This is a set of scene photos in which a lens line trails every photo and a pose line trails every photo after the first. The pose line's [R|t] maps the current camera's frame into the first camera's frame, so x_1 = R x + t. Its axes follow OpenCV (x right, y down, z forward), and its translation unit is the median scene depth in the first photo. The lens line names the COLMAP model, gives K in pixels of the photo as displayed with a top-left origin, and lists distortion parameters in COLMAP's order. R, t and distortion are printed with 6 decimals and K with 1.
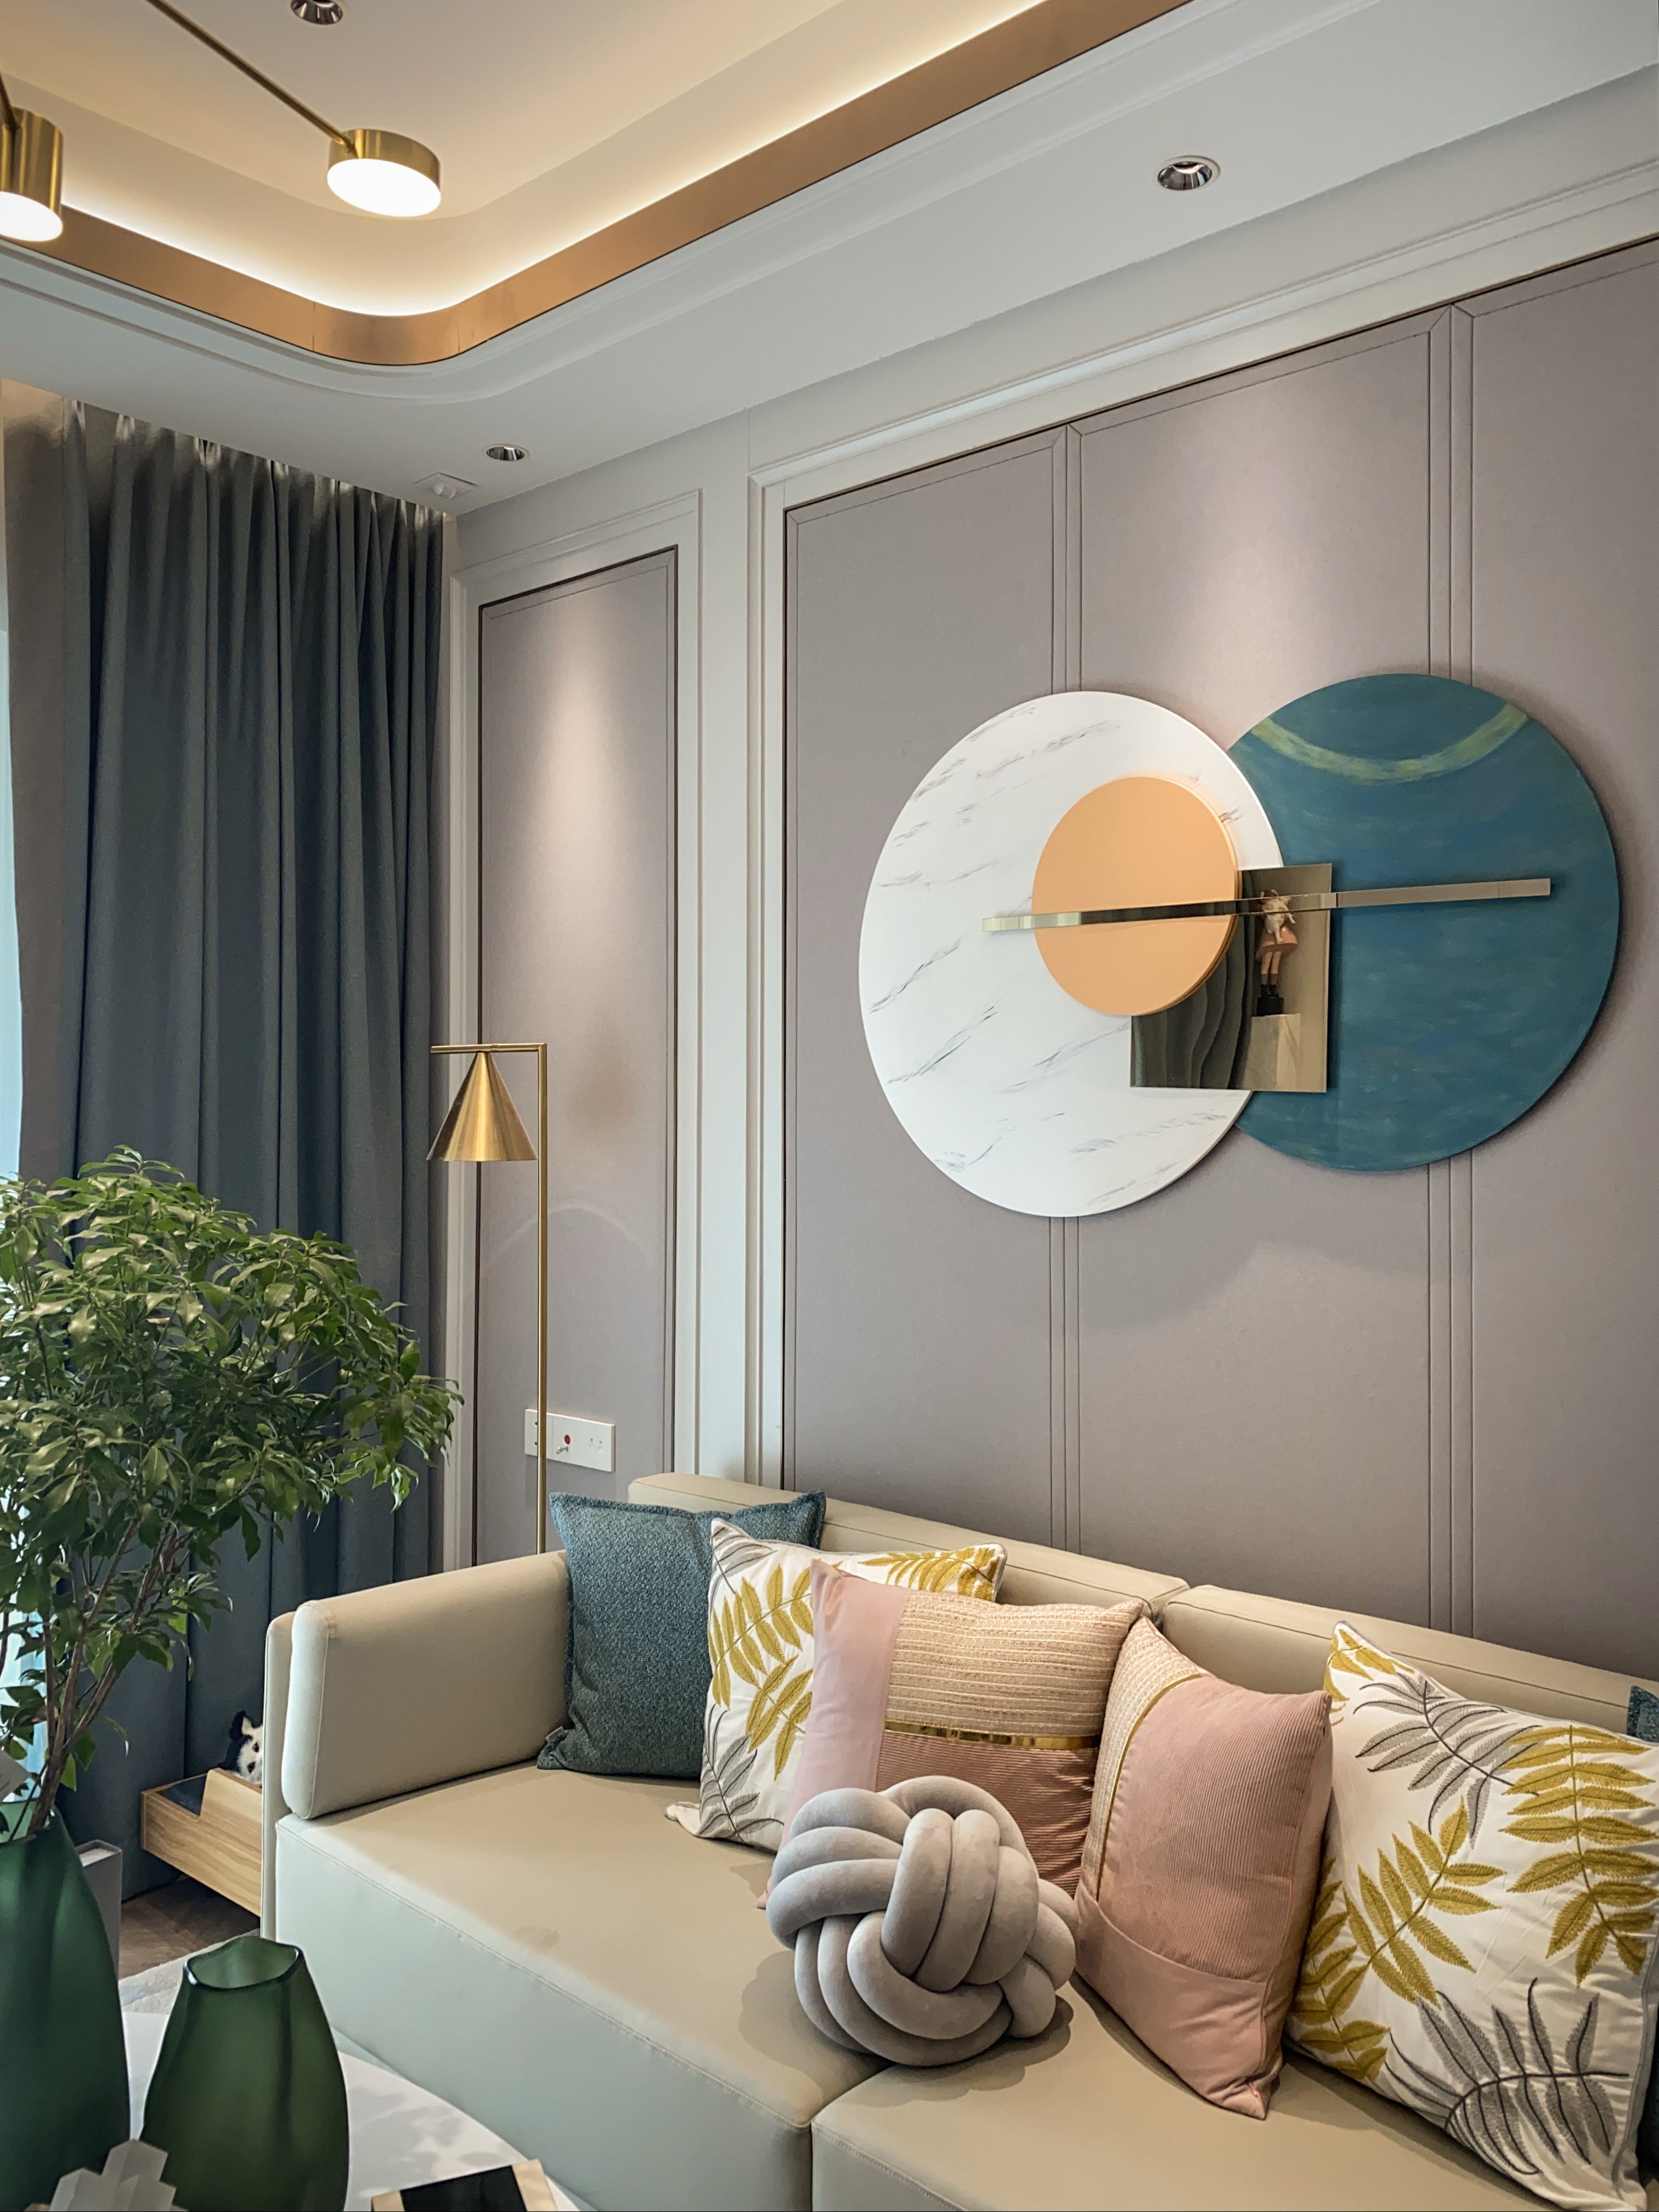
lens RADIAL K [[1779.7, 0, 756.4], [0, 1779.7, 1068.9], [0, 0, 1]] dist [0.016227, -0.024618]
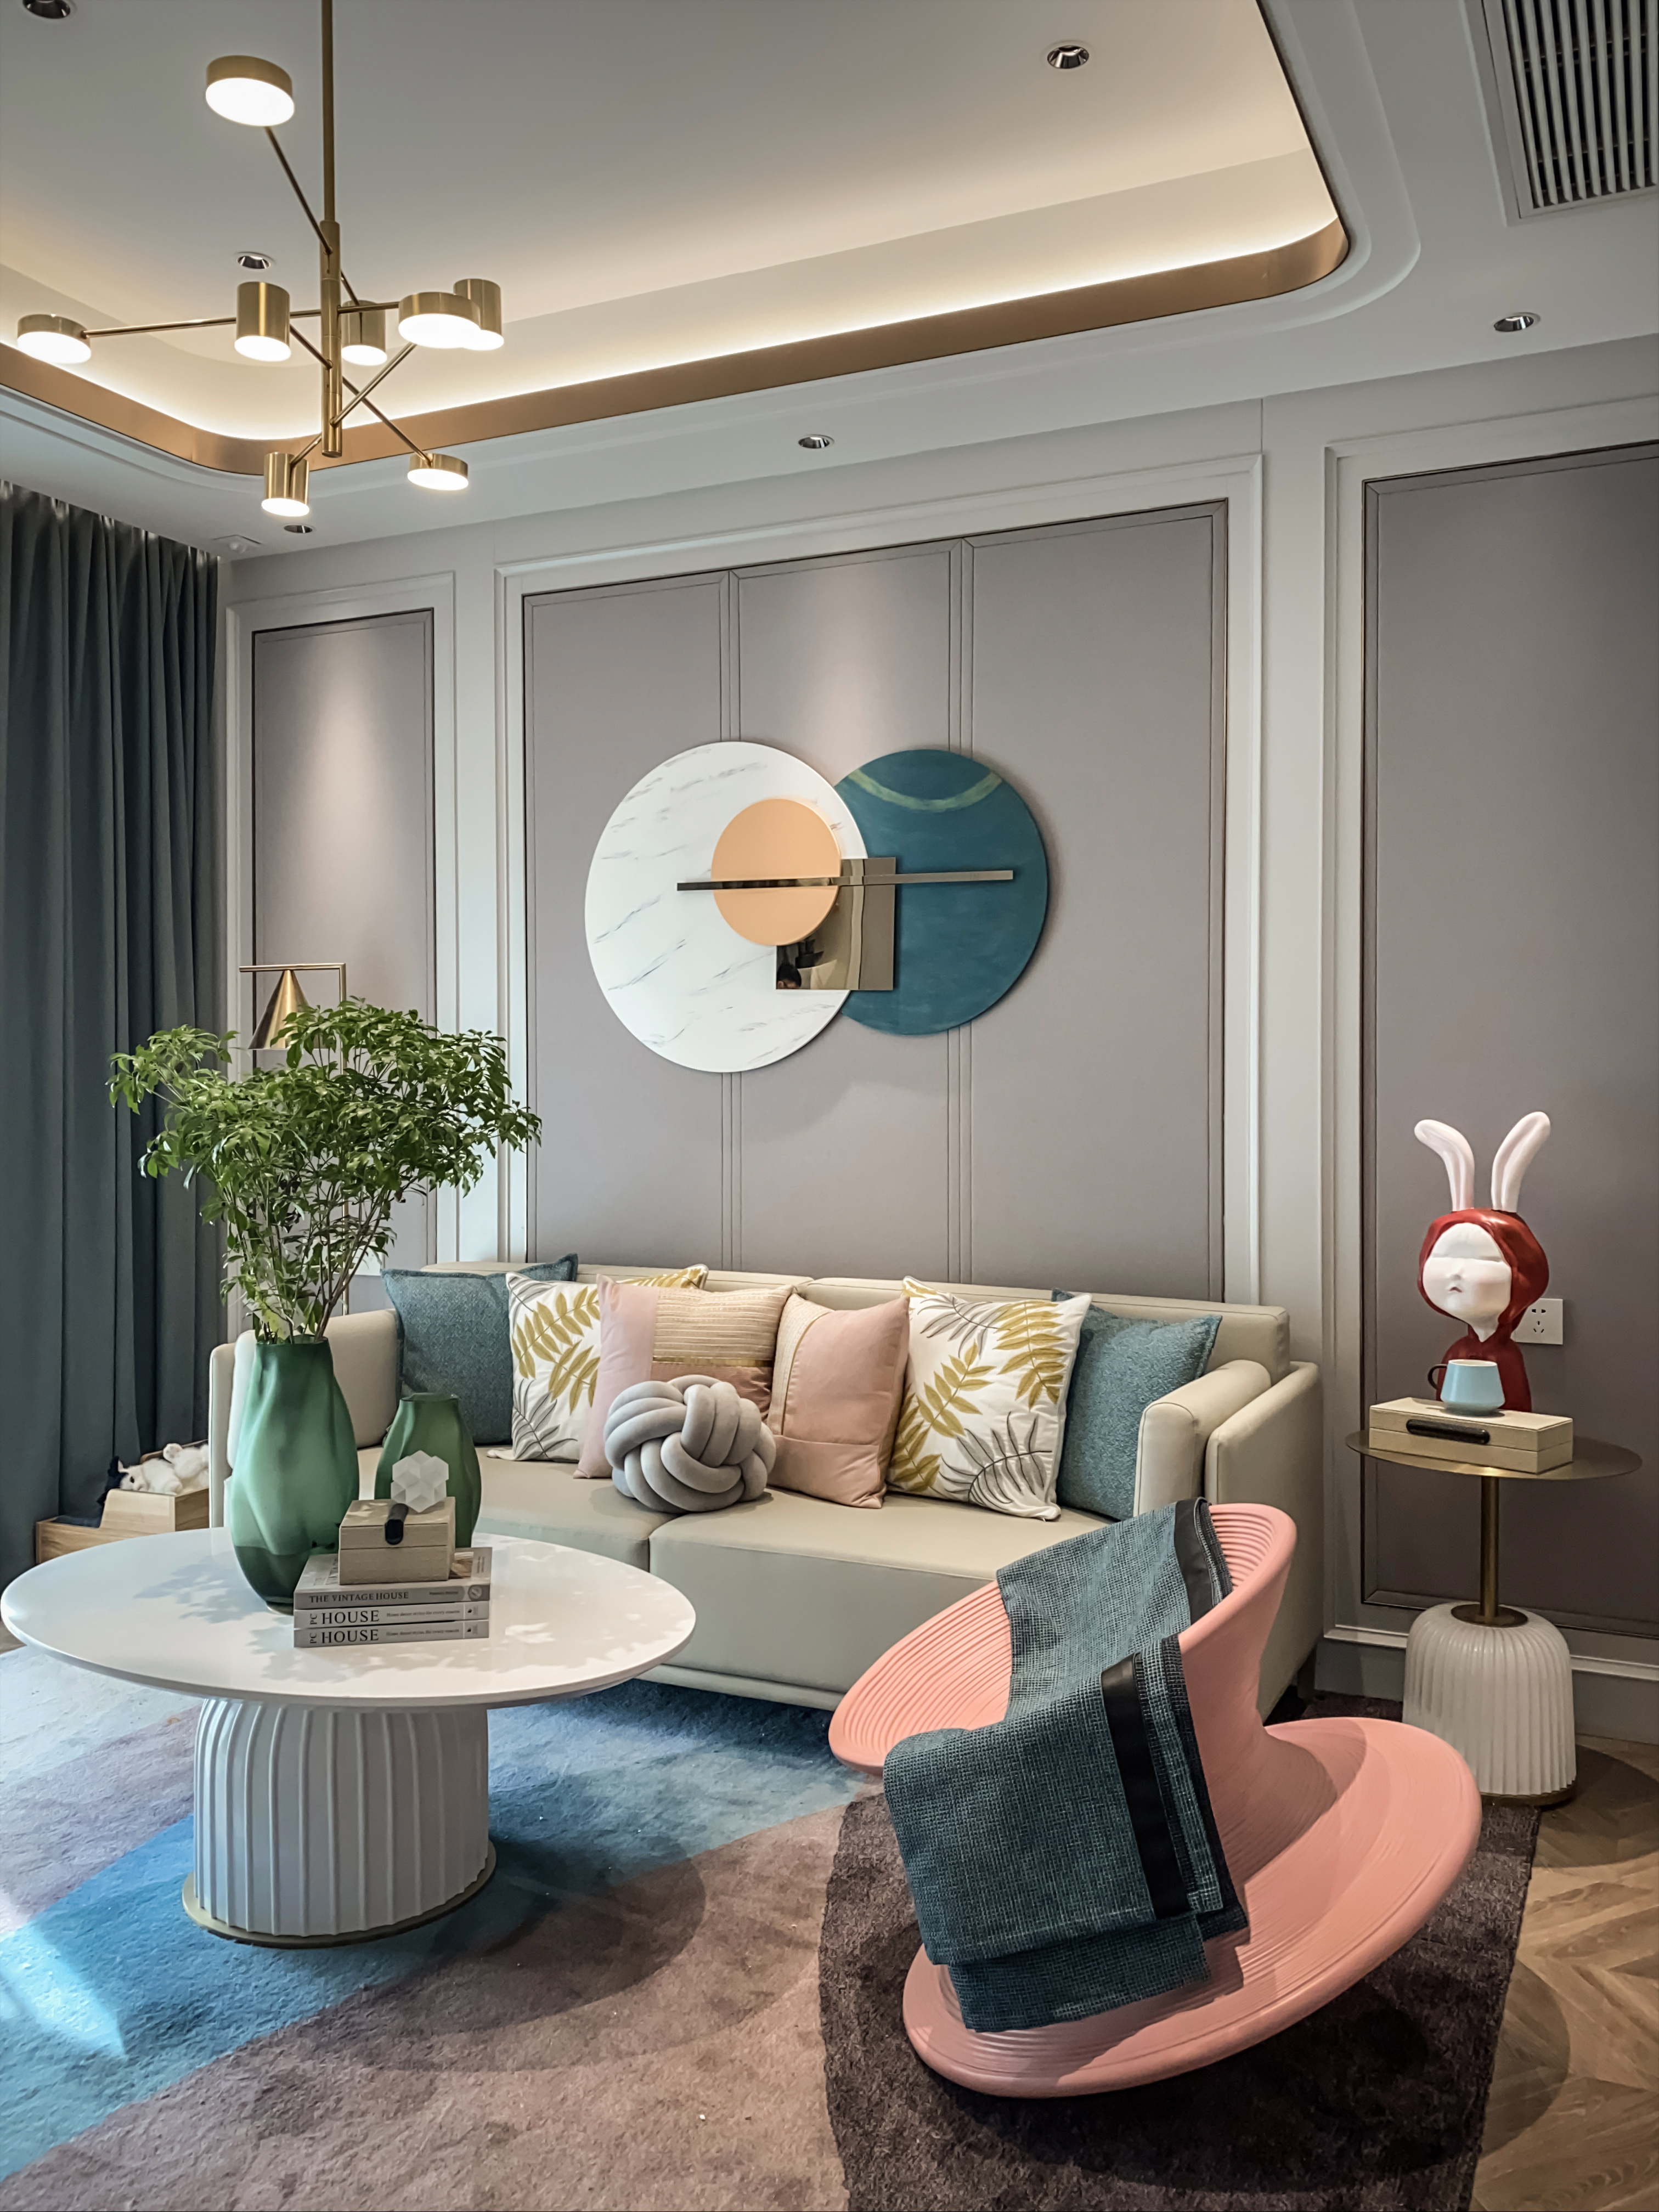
lens RADIAL K [[1746.9, 0, 829.5], [0, 1746.9, 1106.0], [0, 0, 1]] dist [0.055034, -0.295777]
pose [[0.941803, -0.011803, 0.335957, -0.315846], [-0.001457, 0.999231, 0.039191, 0.060387], [-0.336161, -0.037399, 0.941062, -0.593414]]
